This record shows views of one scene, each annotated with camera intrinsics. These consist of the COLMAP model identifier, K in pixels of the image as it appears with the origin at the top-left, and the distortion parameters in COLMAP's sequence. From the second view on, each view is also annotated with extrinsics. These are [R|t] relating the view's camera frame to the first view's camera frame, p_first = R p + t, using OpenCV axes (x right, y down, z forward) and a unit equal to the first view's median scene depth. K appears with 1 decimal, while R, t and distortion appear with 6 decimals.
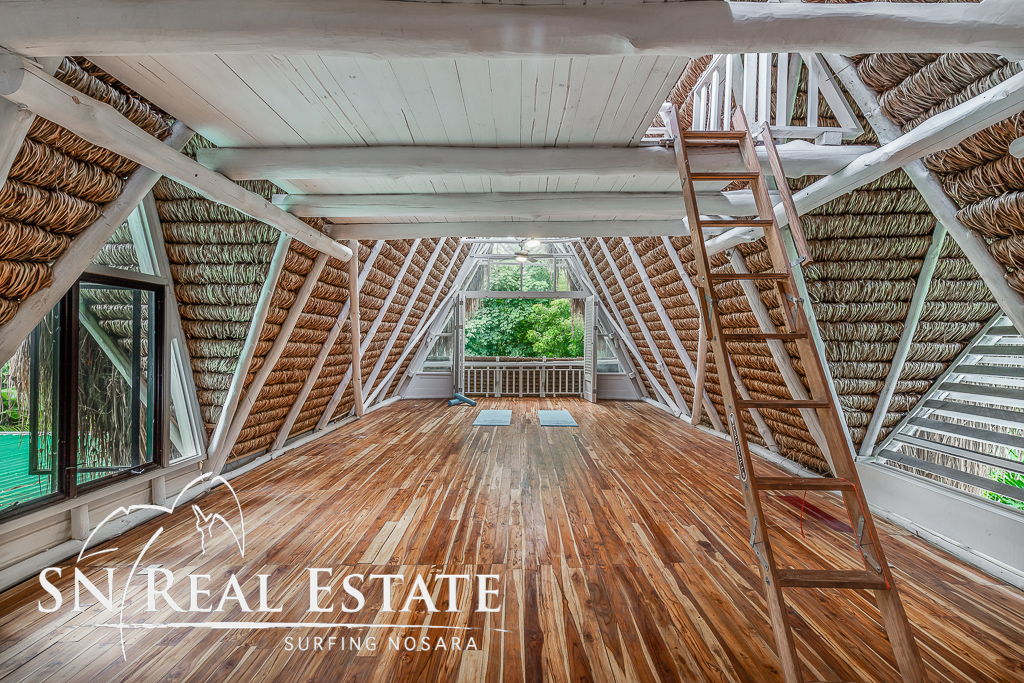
lens RADIAL K [[458.7, 0, 517.5], [0, 458.7, 340.6], [0, 0, 1]] dist [0.003310, 0.000542]
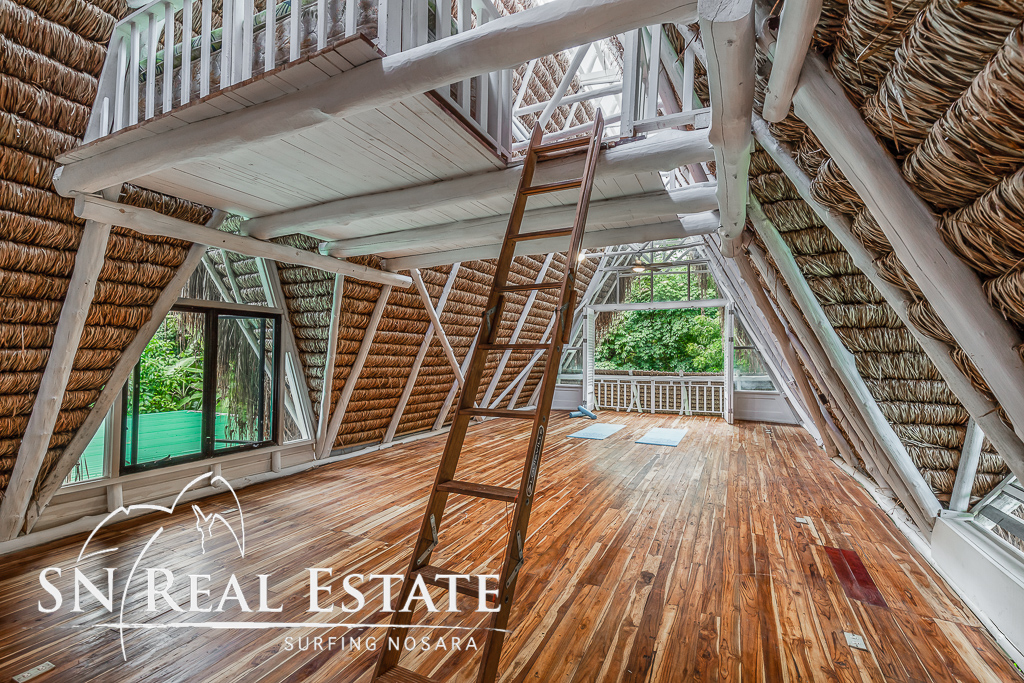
lens RADIAL K [[458.7, 0, 517.5], [0, 458.7, 340.6], [0, 0, 1]] dist [0.003310, 0.000542]
pose [[0.905500, -0.014192, -0.424108, 0.441948], [0.001246, 0.999525, -0.030787, 0.003731], [0.424344, 0.027349, 0.905088, 0.040771]]
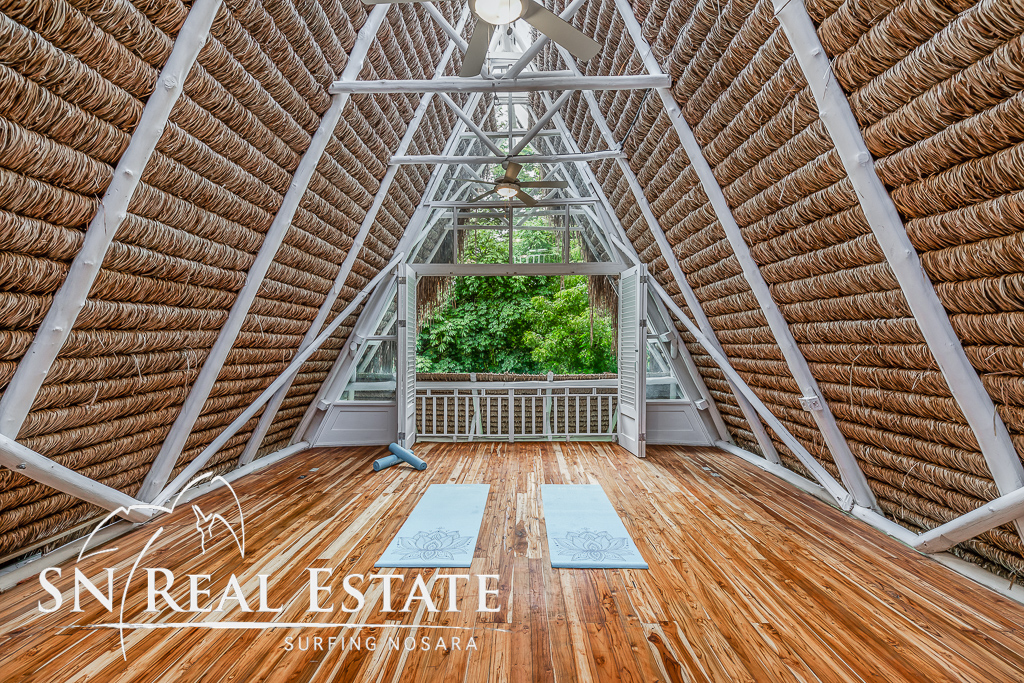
lens RADIAL K [[458.7, 0, 517.5], [0, 458.7, 340.6], [0, 0, 1]] dist [0.003310, 0.000542]
pose [[0.999960, -0.008959, 0.000607, 0.044363], [0.008964, 0.999911, -0.009924, -0.005839], [-0.000518, 0.009929, 0.999951, 1.131241]]
